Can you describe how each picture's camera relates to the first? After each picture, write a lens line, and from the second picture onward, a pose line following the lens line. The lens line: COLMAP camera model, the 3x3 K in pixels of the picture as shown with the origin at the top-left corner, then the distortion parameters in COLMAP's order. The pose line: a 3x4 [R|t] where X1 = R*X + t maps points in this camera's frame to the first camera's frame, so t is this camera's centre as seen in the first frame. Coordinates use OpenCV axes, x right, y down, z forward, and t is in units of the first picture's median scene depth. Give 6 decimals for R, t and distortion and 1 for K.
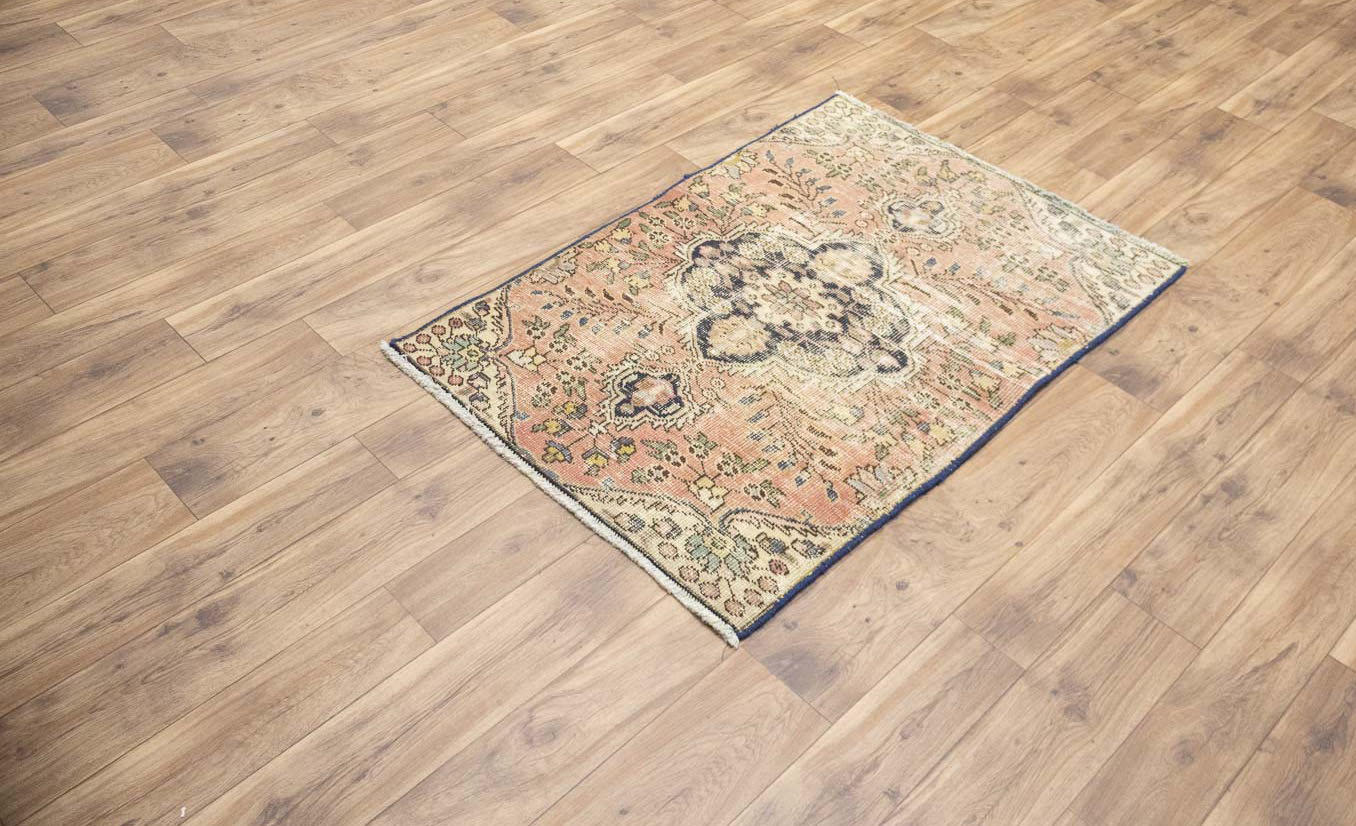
lens RADIAL K [[1186.4, 0, 719.4], [0, 1186.4, 413.5], [0, 0, 1]] dist [0.015832, -0.004443]
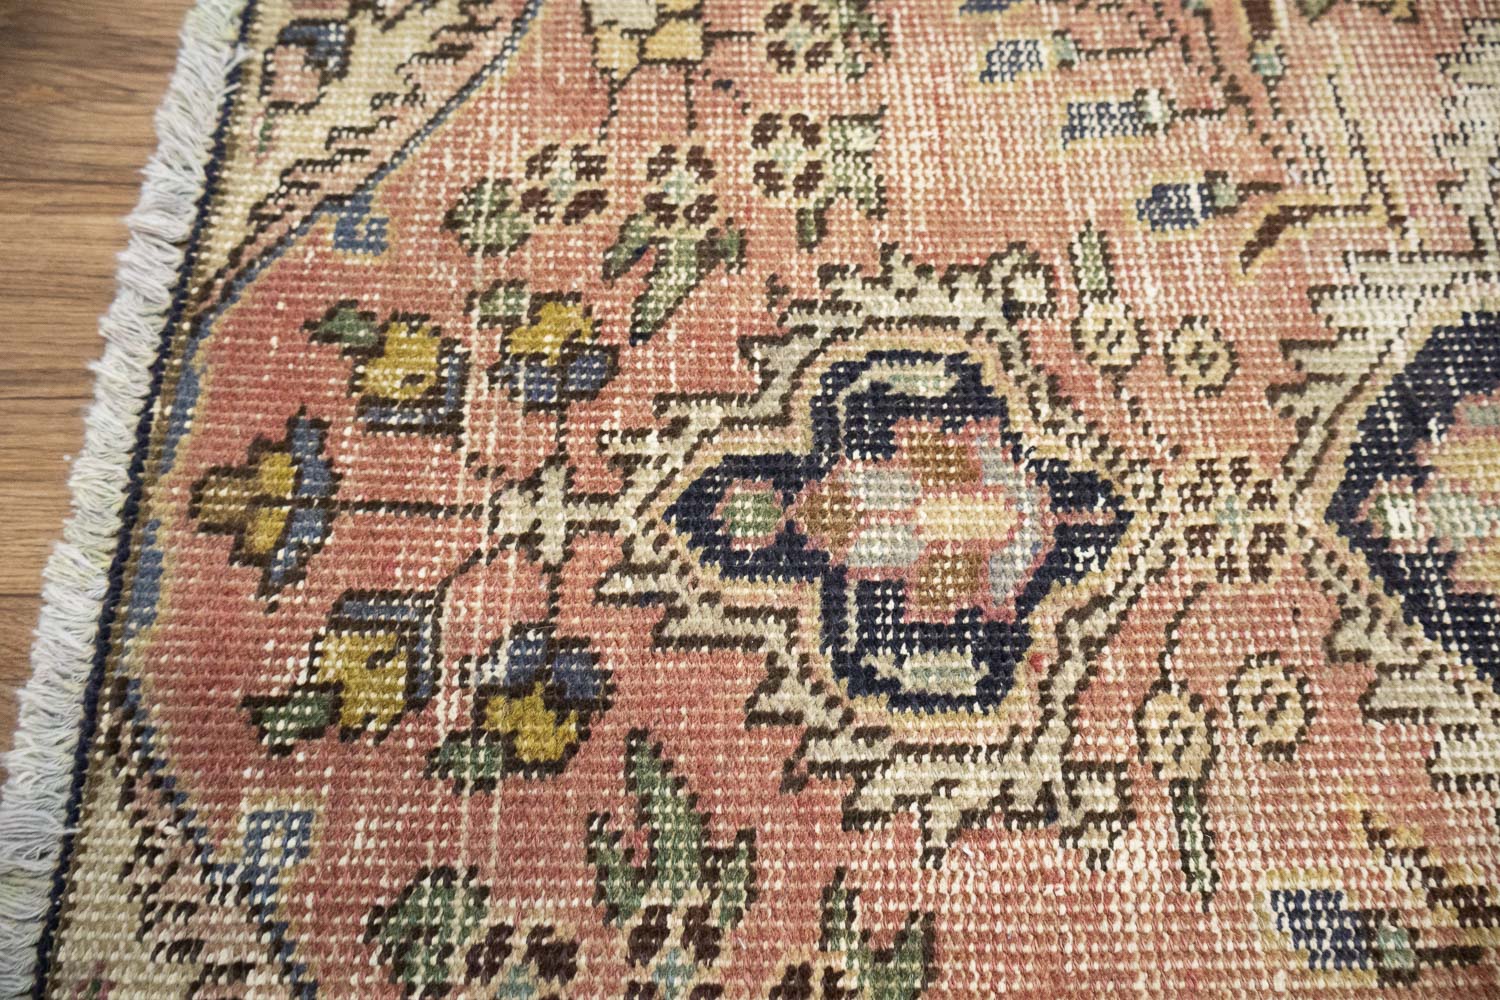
lens RADIAL K [[1288.8, 0, 730.5], [0, 1288.8, 499.9], [0, 0, 1]] dist [0.014701, -0.001229]
pose [[0.695037, 0.643654, -0.320365, -0.014094], [-0.494844, 0.751509, 0.436307, -0.086910], [0.521588, -0.144718, 0.840834, 0.761227]]
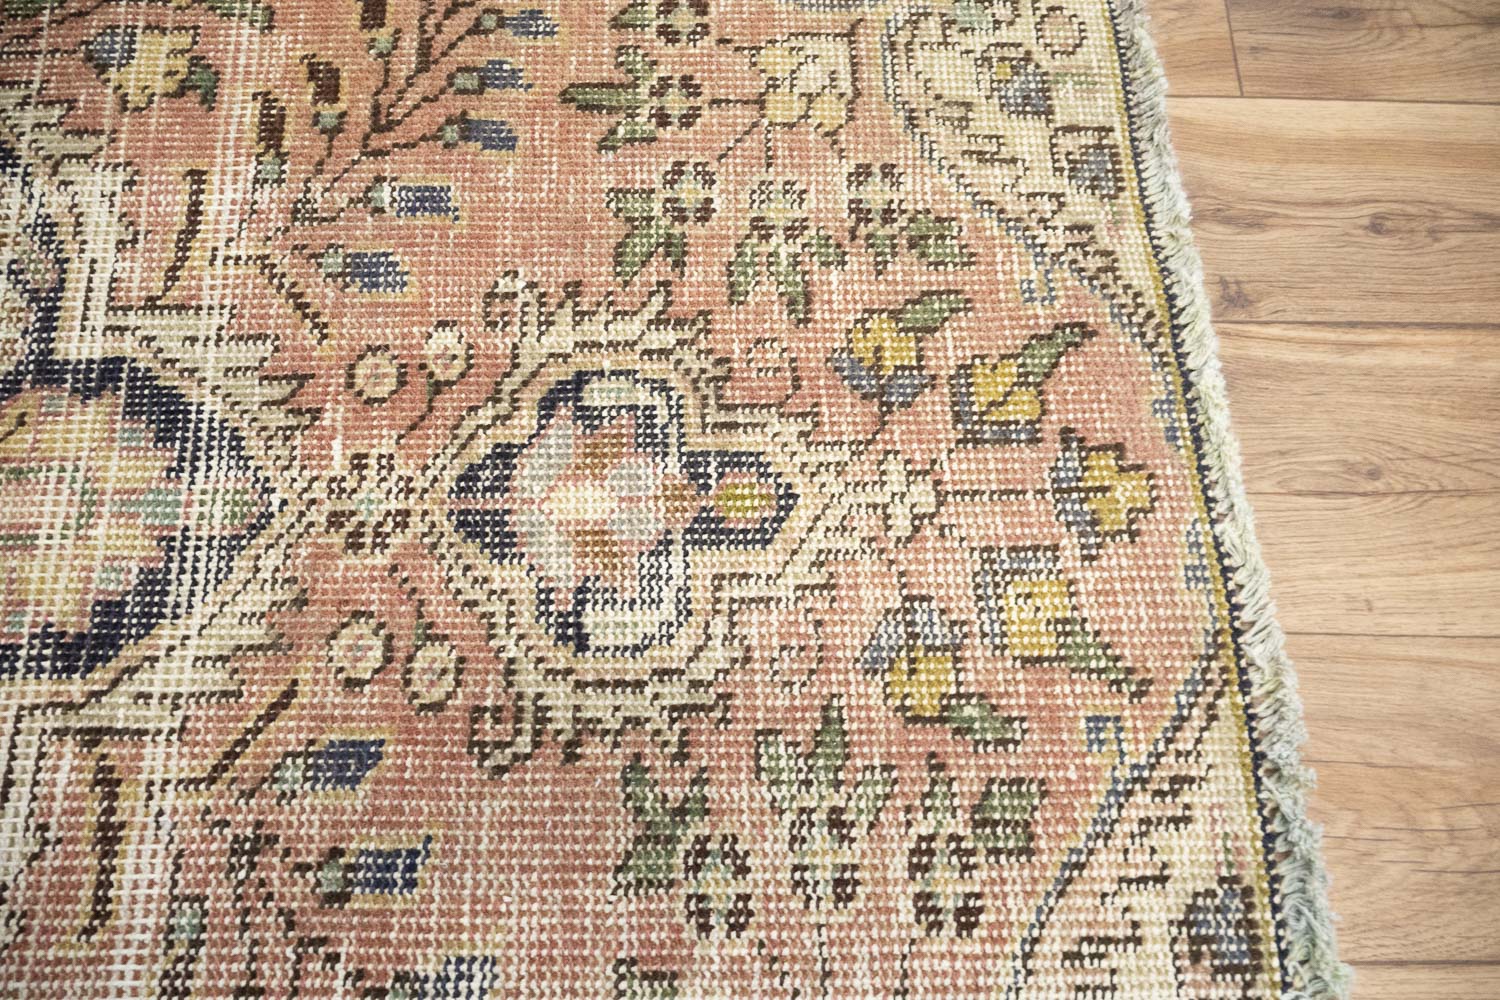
lens RADIAL K [[1273.3, 0, 702.9], [0, 1273.3, 501.1], [0, 0, 1]] dist [0.008034, -0.000068]
pose [[0.698838, 0.645176, -0.308825, 0.280850], [-0.486239, 0.745154, 0.456418, -0.313952], [0.524592, -0.168799, 0.834452, 0.925534]]
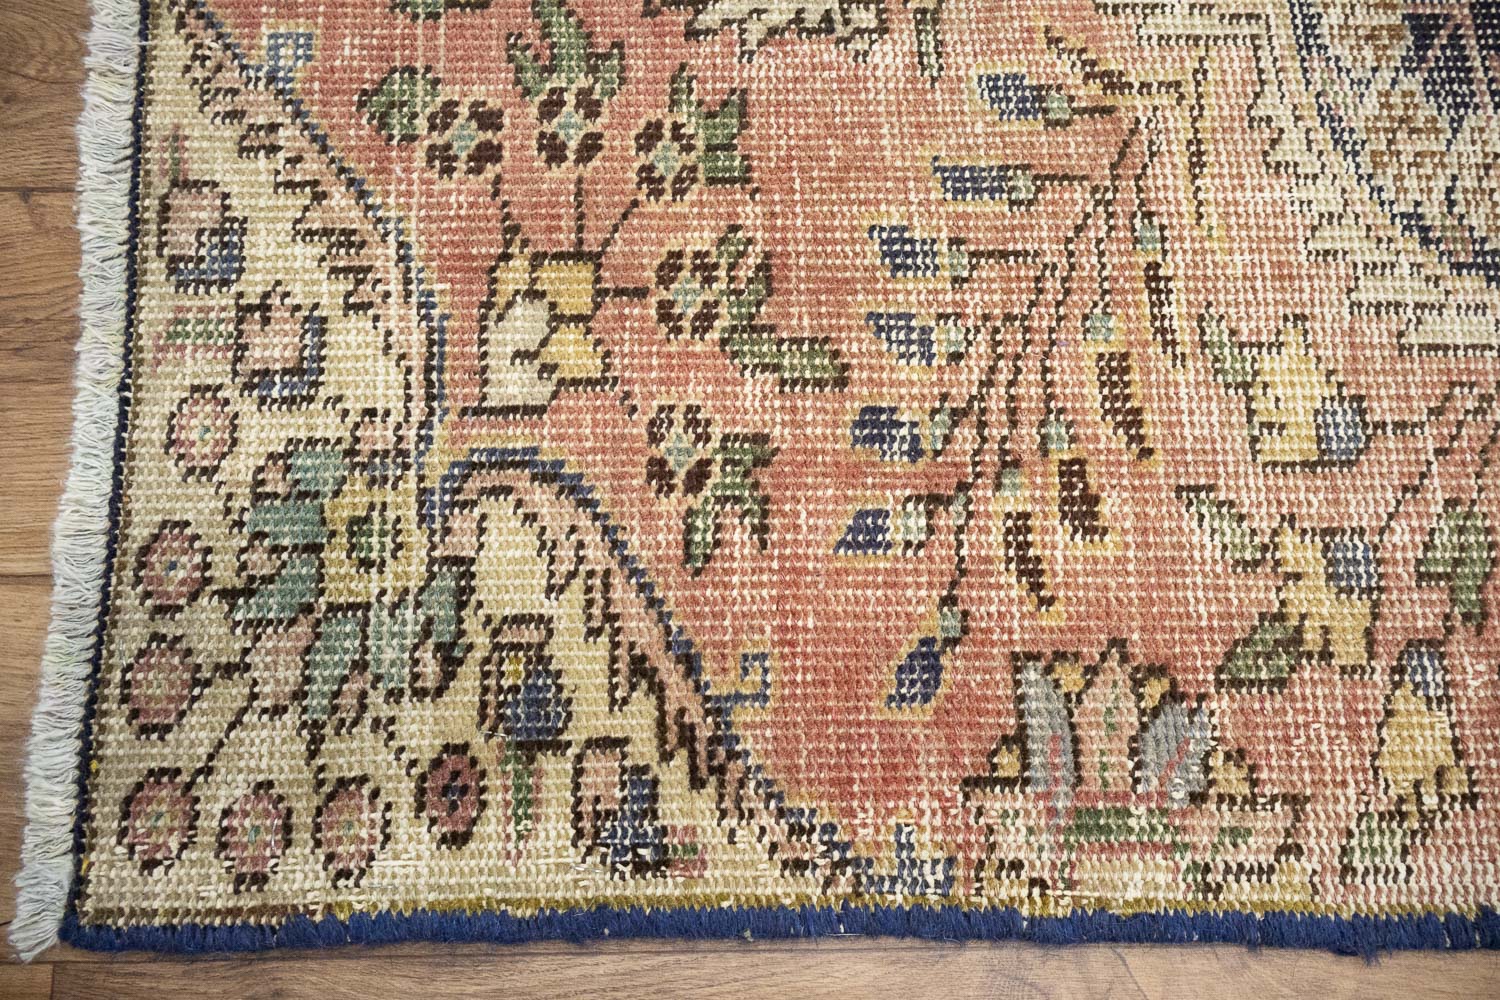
lens RADIAL K [[1255.7, 0, 707.3], [0, 1255.7, 499.1], [0, 0, 1]] dist [0.005181, 0.004274]
pose [[0.716950, 0.671295, -0.188006, 0.076941], [-0.491711, 0.678130, 0.546223, -0.060334], [0.494169, -0.299170, 0.816268, 0.686347]]
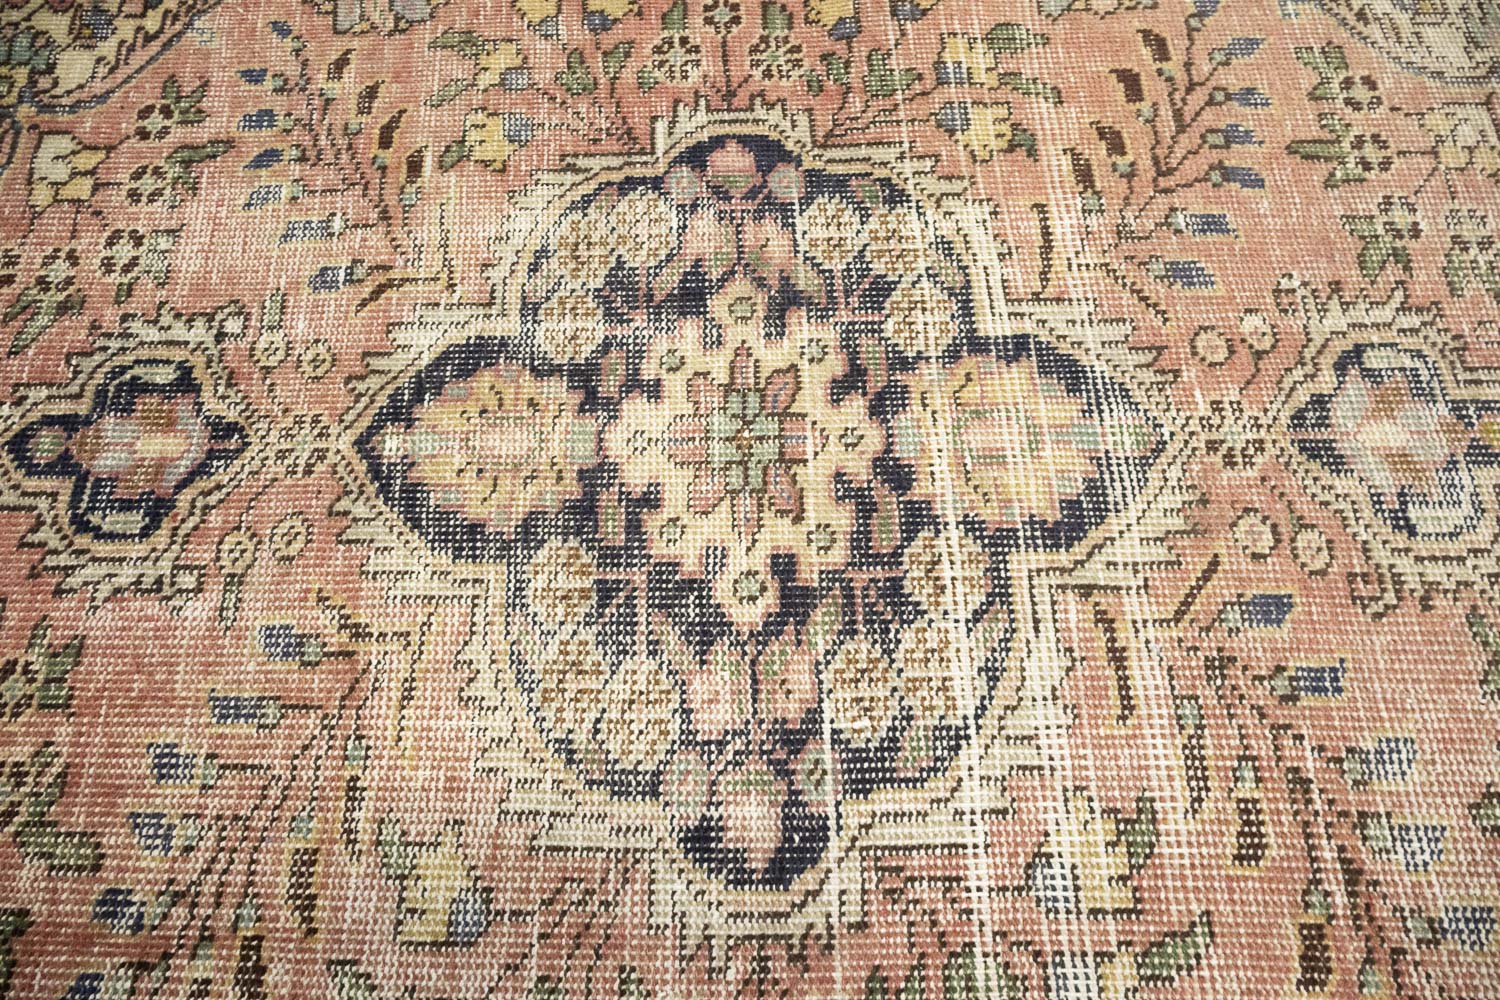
lens RADIAL K [[1255.7, 0, 707.3], [0, 1255.7, 499.1], [0, 0, 1]] dist [0.005181, 0.004274]
pose [[0.688765, 0.628090, -0.362084, 0.192708], [-0.476627, 0.768630, 0.426655, -0.230388], [0.546286, -0.121286, 0.828771, 0.729745]]
